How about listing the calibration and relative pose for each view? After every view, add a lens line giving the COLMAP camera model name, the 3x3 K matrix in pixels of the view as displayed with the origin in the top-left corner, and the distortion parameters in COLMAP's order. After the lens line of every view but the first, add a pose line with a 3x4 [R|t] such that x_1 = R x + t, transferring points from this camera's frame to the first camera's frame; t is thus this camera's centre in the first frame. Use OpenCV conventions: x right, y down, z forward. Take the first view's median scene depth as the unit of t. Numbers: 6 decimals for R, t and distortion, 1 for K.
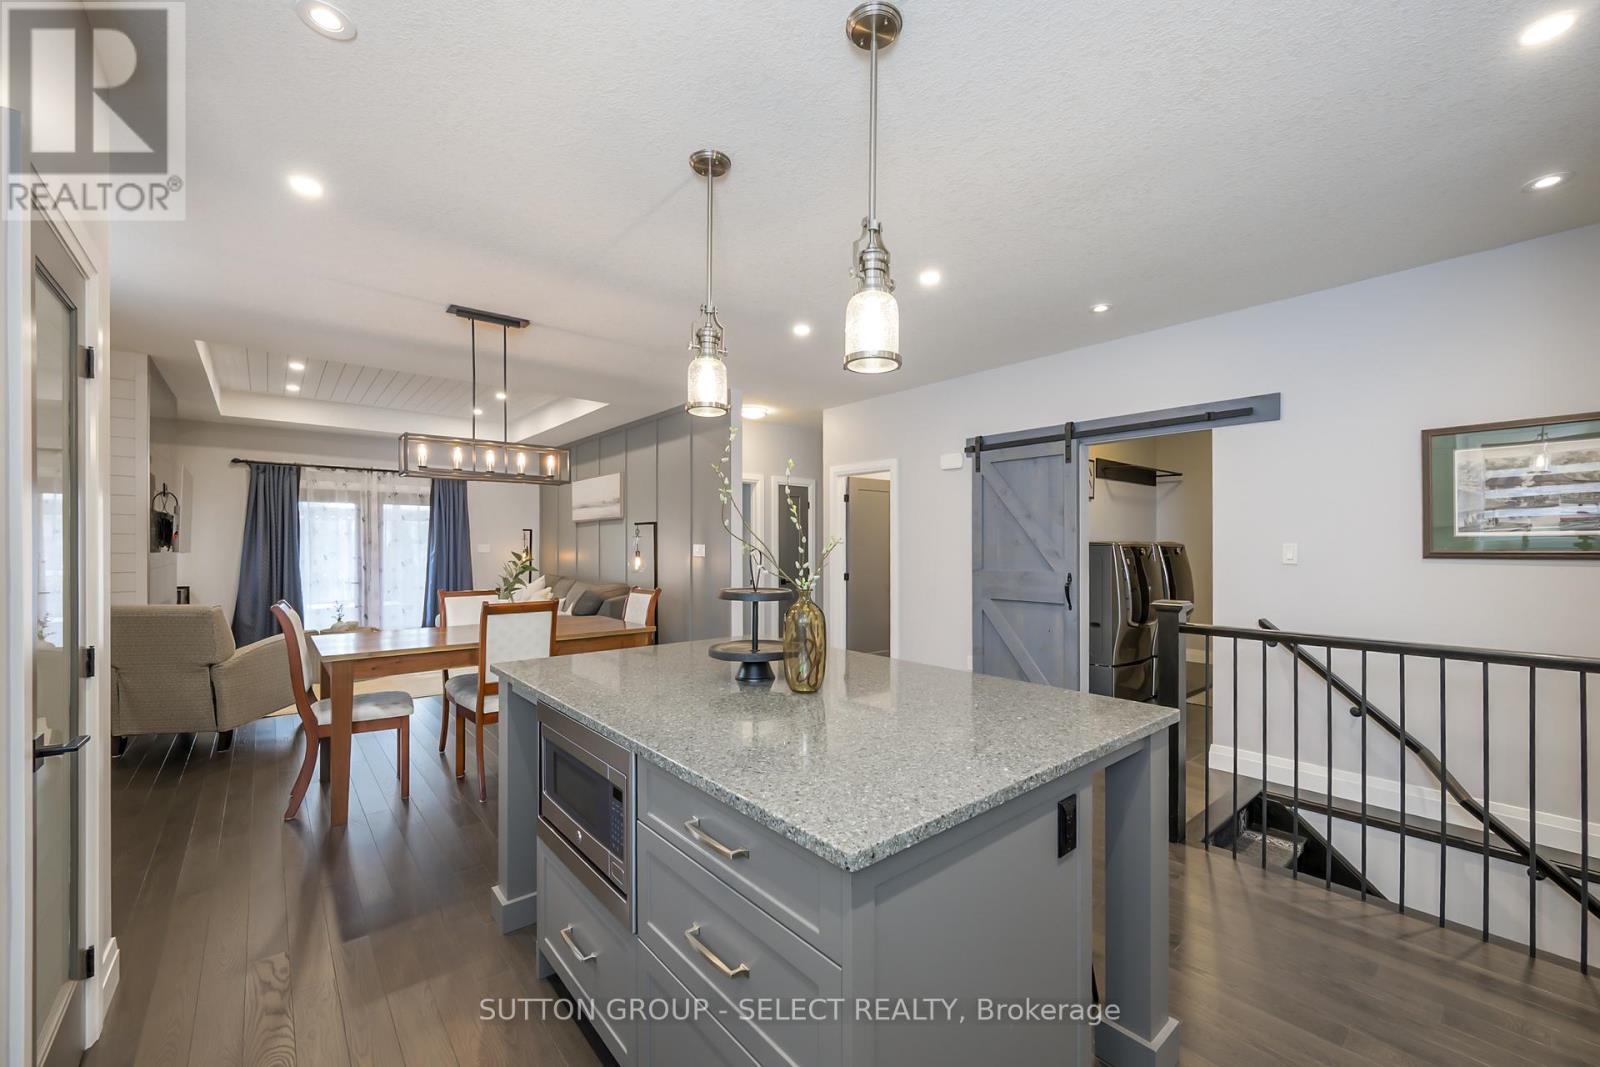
lens RADIAL K [[646.5, 0, 816.6], [0, 646.5, 552.7], [0, 0, 1]] dist [0.003886, -0.000144]
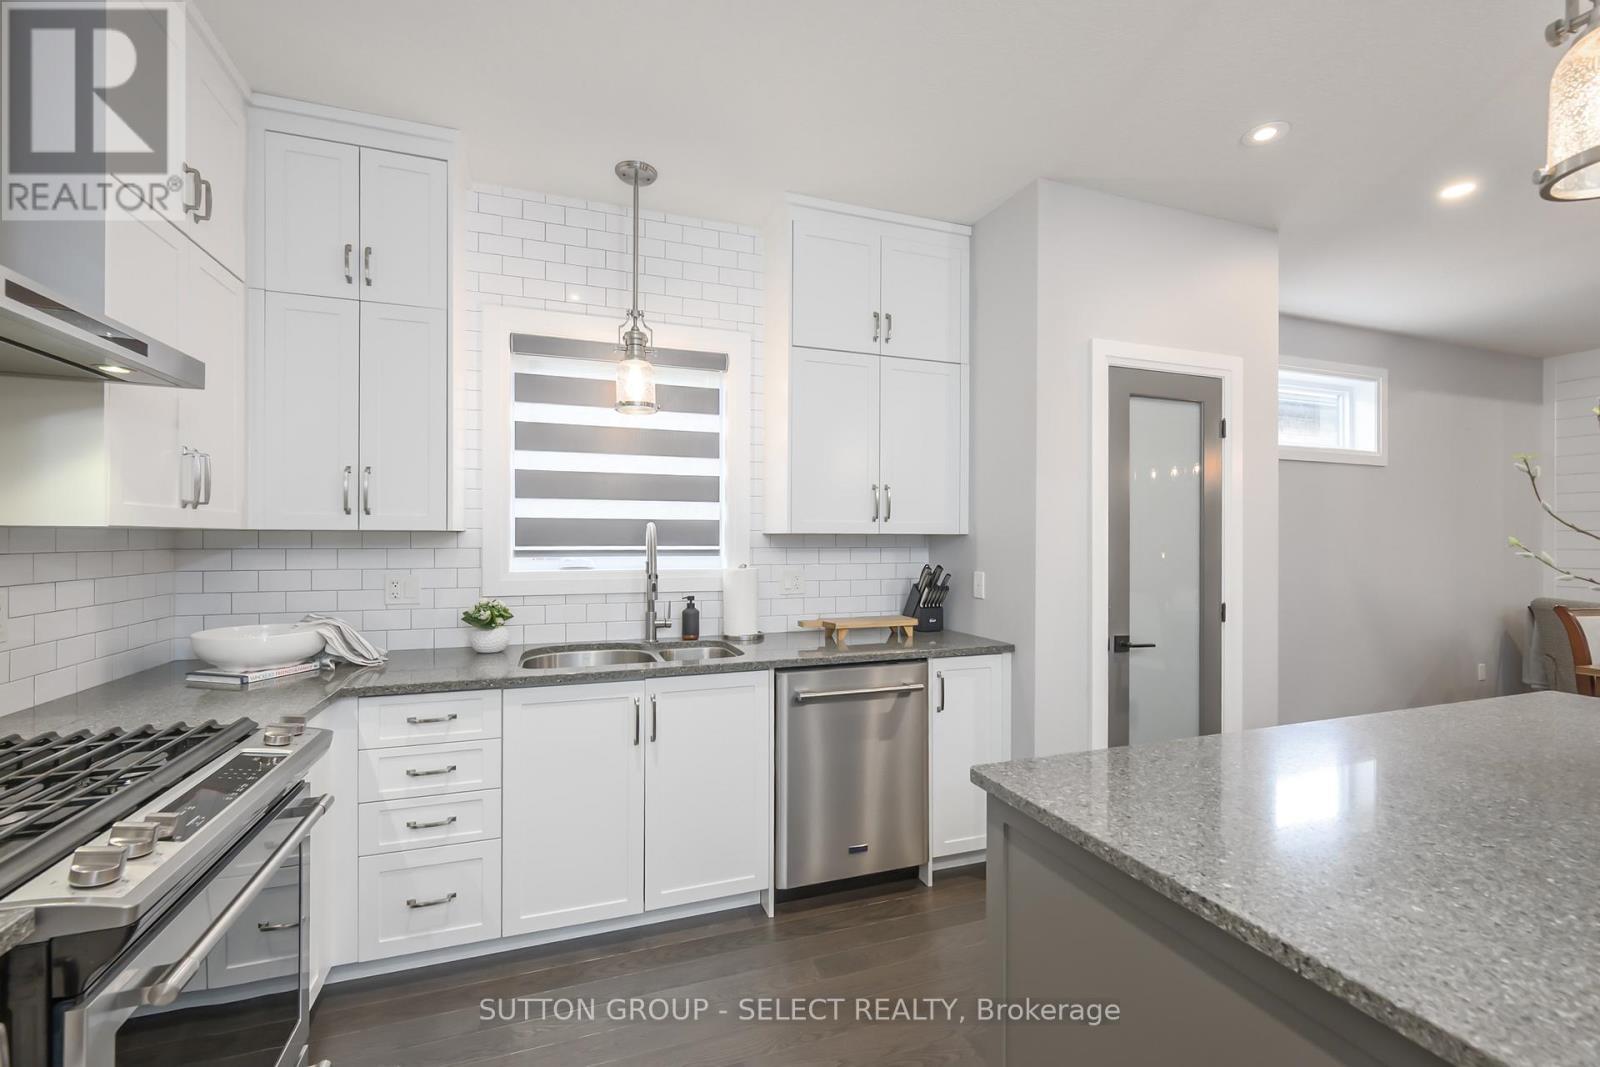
lens RADIAL K [[646.5, 0, 833.7], [0, 646.5, 536.5], [0, 0, 1]] dist [0.003886, -0.000144]
pose [[-0.307429, -0.006586, -0.951548, 0.183546], [-0.013822, 0.999901, -0.002455, -0.001486], [0.951471, 0.012398, -0.307490, 0.145361]]
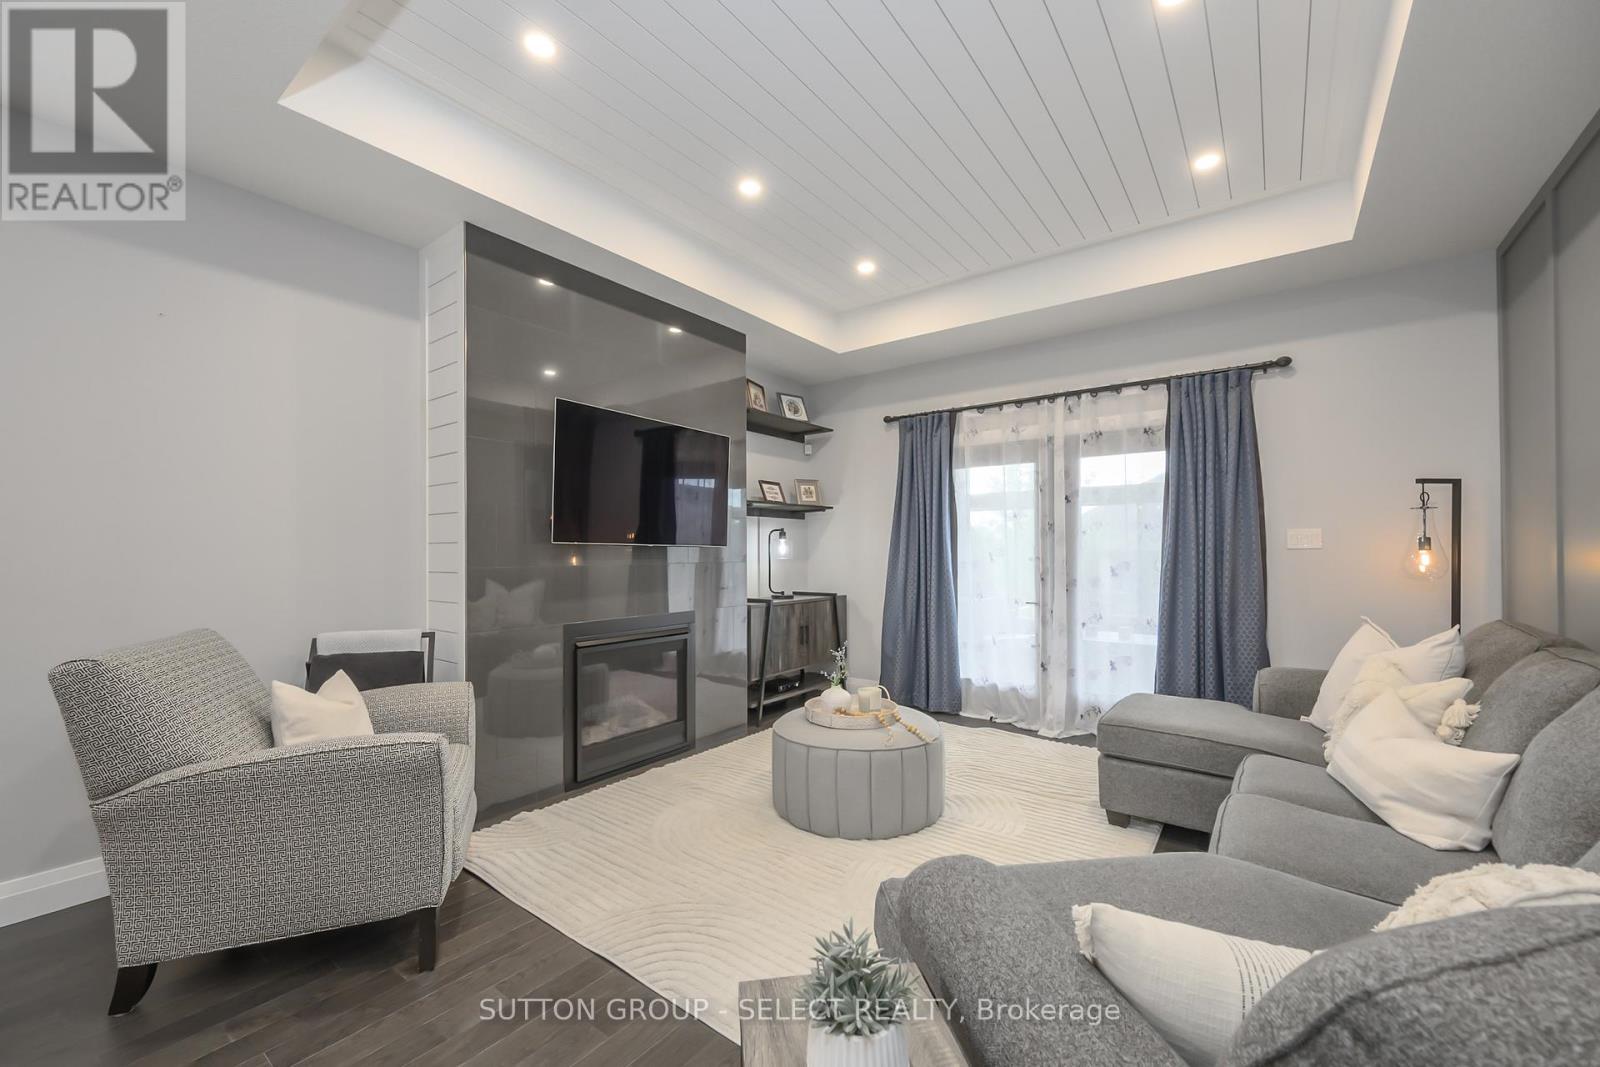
lens RADIAL K [[646.5, 0, 793.6], [0, 646.5, 548.9], [0, 0, 1]] dist [0.003886, -0.000144]
pose [[0.204270, -0.009539, -0.978868, -0.218794], [-0.001876, 0.999947, -0.010136, 0.005766], [0.978913, 0.003907, 0.204242, 0.721903]]
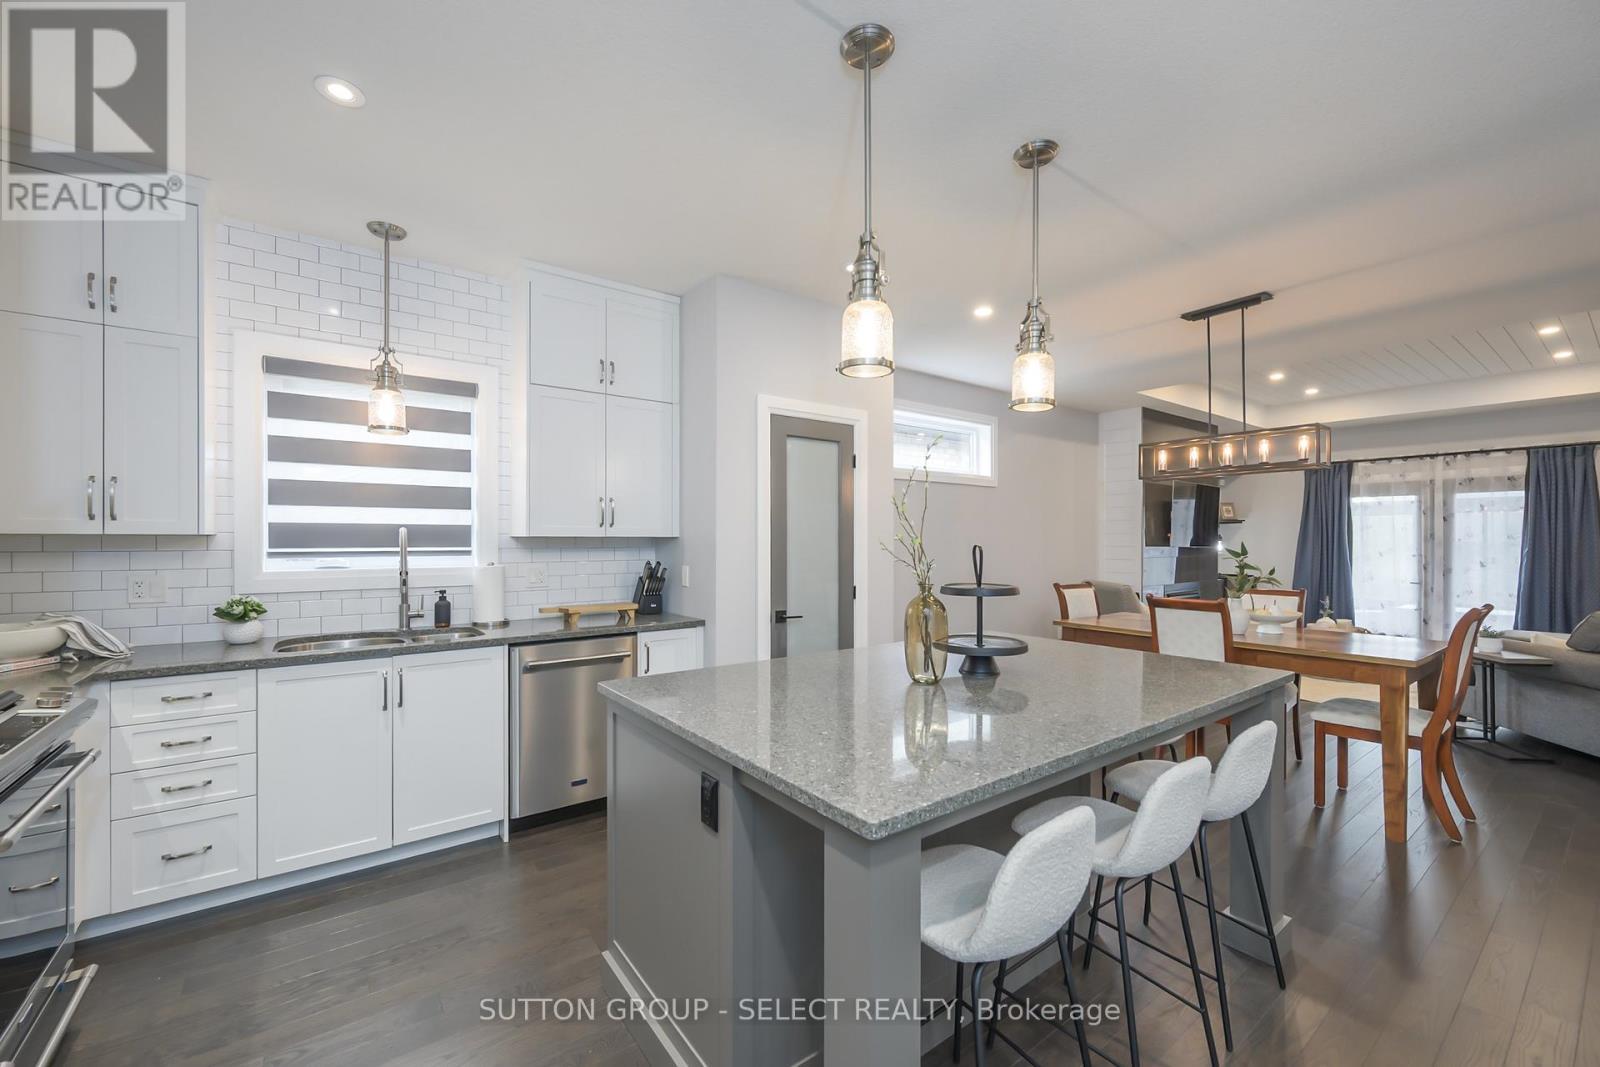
lens RADIAL K [[646.5, 0, 795.1], [0, 646.5, 539.4], [0, 0, 1]] dist [0.003886, -0.000144]
pose [[-0.087373, -0.003733, -0.996169, 0.274691], [-0.011045, 0.999935, -0.002778, -0.002533], [0.996114, 0.010760, -0.087408, 0.233277]]
